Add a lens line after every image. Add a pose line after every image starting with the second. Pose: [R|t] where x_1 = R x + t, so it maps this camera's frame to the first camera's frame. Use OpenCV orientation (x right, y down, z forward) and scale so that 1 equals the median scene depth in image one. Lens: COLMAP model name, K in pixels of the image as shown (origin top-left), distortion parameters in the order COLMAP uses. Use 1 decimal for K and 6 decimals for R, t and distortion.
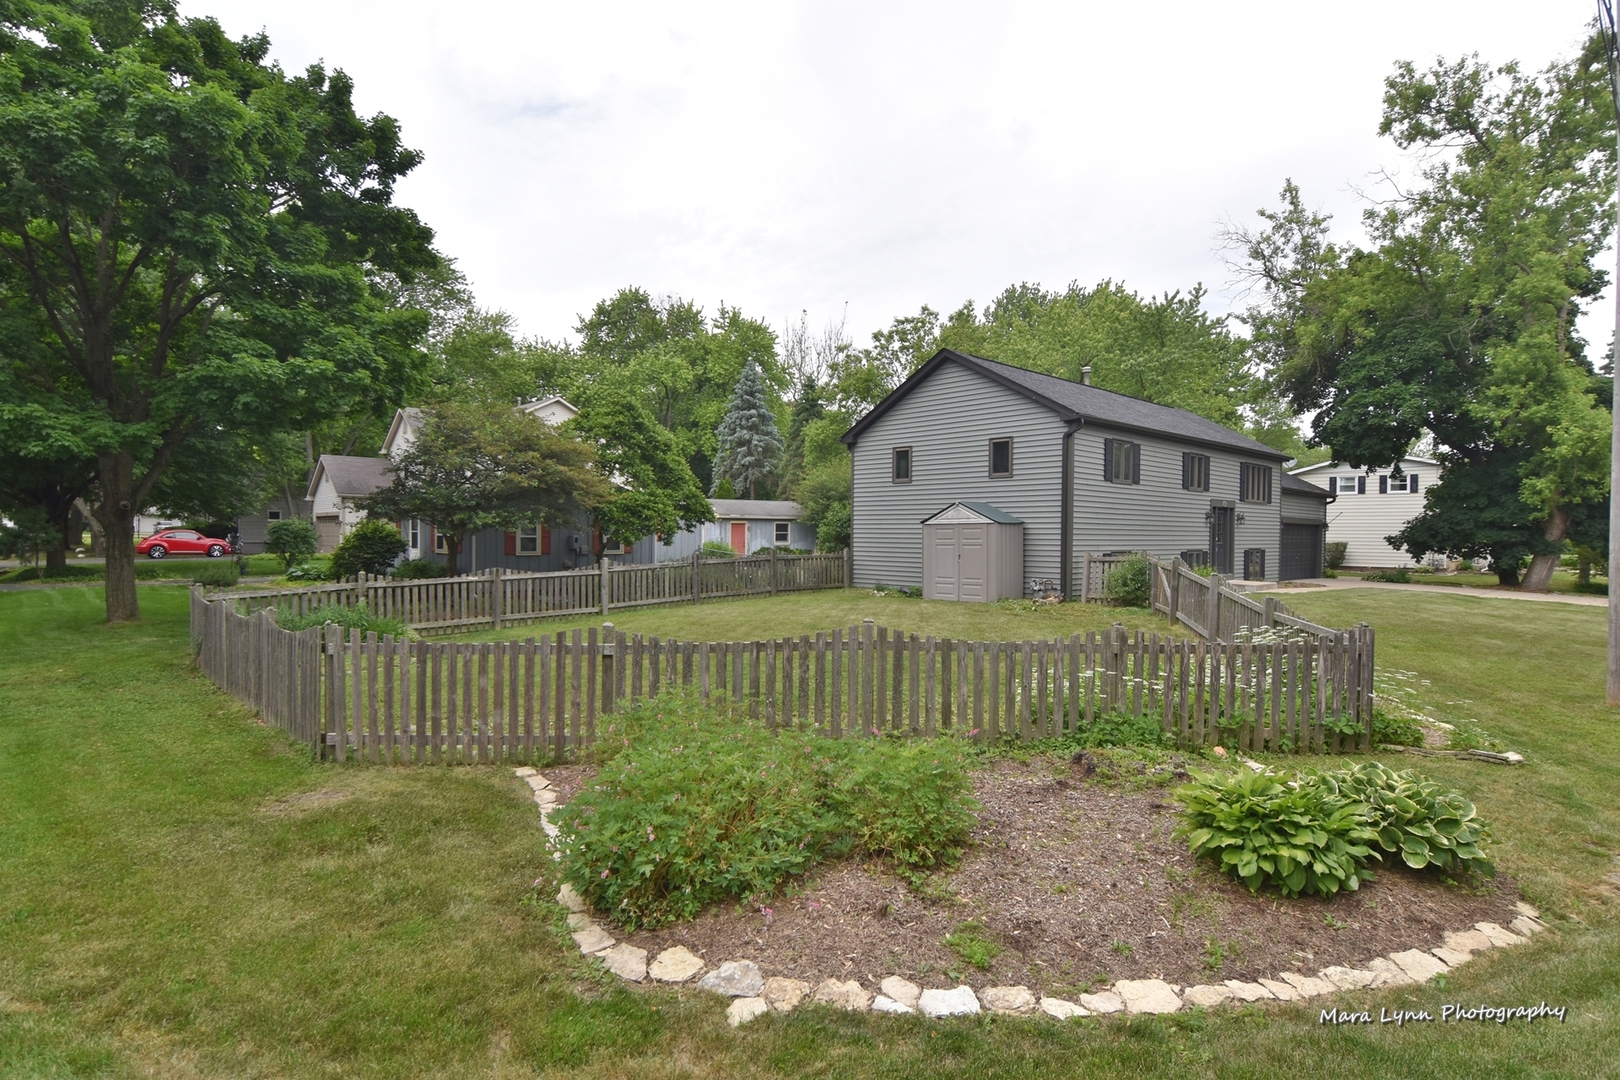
lens RADIAL K [[806.2, 0, 799.3], [0, 806.2, 549.6], [0, 0, 1]] dist [0.002126, -0.016419]
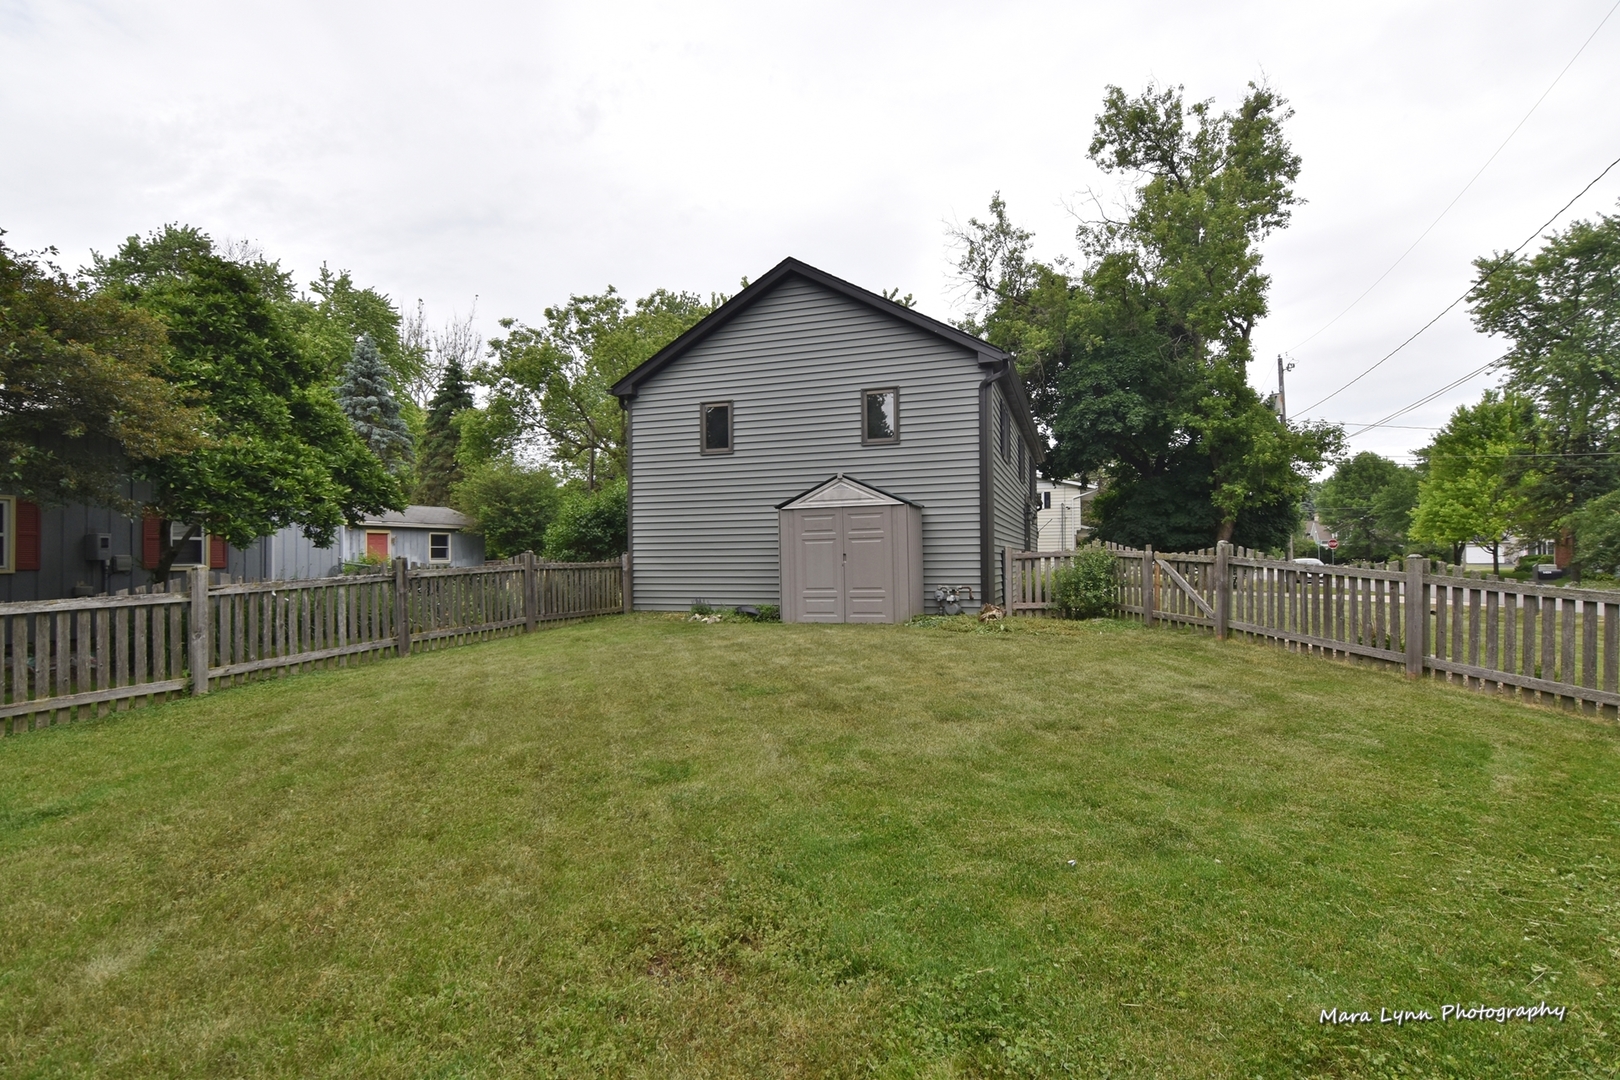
lens RADIAL K [[807.6, 0, 810.0], [0, 807.6, 540.0], [0, 0, 1]] dist [0.001635, -0.020172]
pose [[0.890874, -0.004847, 0.454225, -0.083609], [0.023866, 0.999061, -0.036148, 0.011971], [-0.453624, 0.043044, 0.890153, 0.267685]]
